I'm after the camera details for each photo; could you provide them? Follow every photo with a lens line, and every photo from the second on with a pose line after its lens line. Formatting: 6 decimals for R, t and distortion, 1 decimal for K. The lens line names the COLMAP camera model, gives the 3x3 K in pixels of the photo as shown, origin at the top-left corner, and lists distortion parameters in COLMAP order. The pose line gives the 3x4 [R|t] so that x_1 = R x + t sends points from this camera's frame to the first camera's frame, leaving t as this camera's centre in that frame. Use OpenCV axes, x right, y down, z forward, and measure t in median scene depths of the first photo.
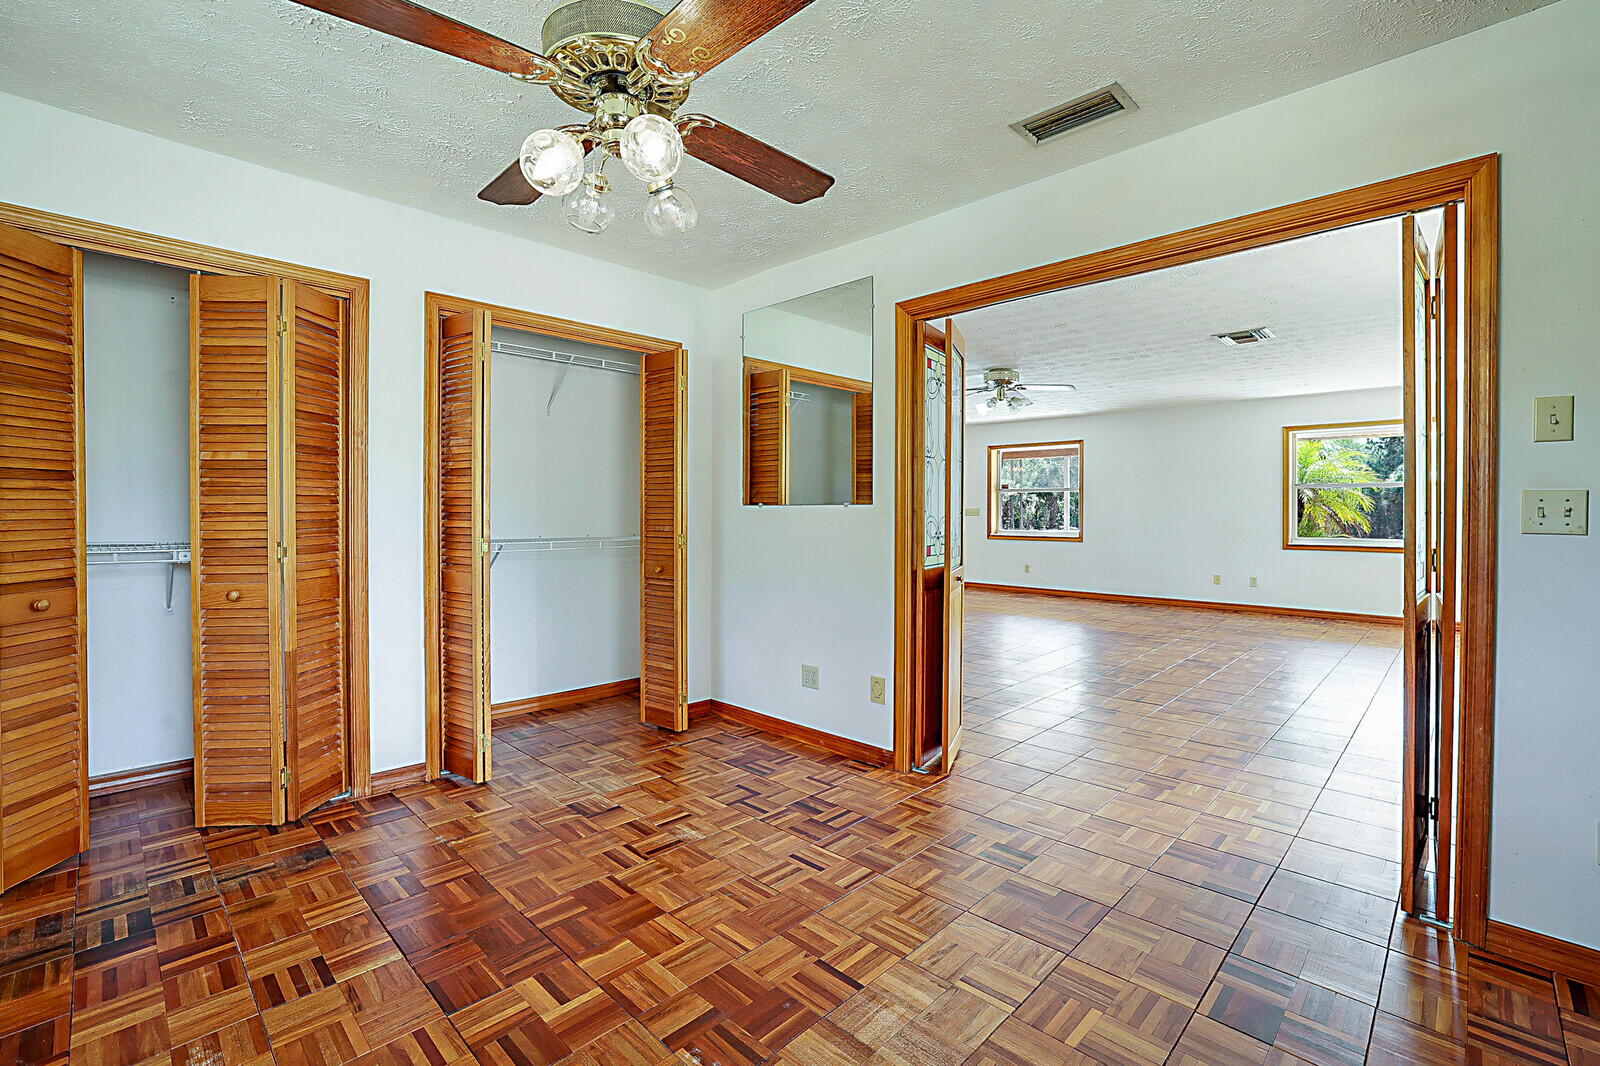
lens RADIAL K [[689.6, 0, 806.8], [0, 689.6, 520.1], [0, 0, 1]] dist [-0.000815, 0.000077]
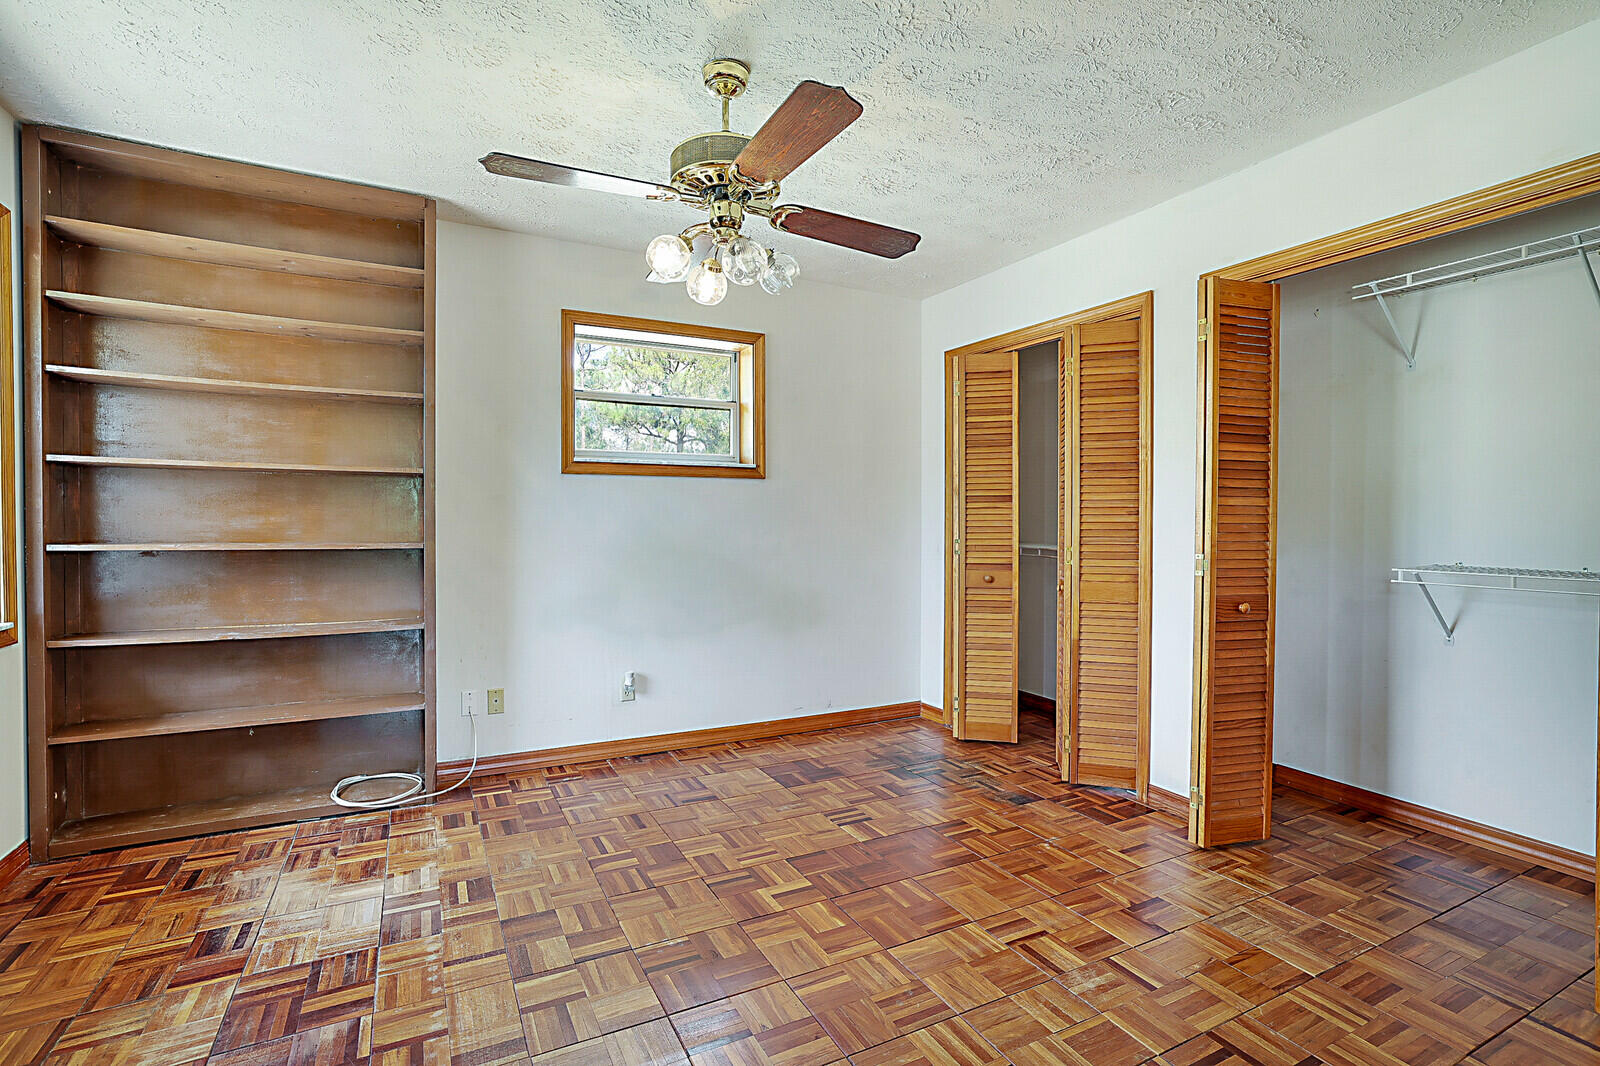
lens RADIAL K [[776.9, 0, 804.4], [0, 776.9, 529.9], [0, 0, 1]] dist [-0.001225, 0.000370]
pose [[-0.295997, 0.009607, -0.955141, 0.690487], [-0.016643, 0.999746, 0.015214, -0.011103], [0.955044, 0.020400, -0.295761, 0.991462]]
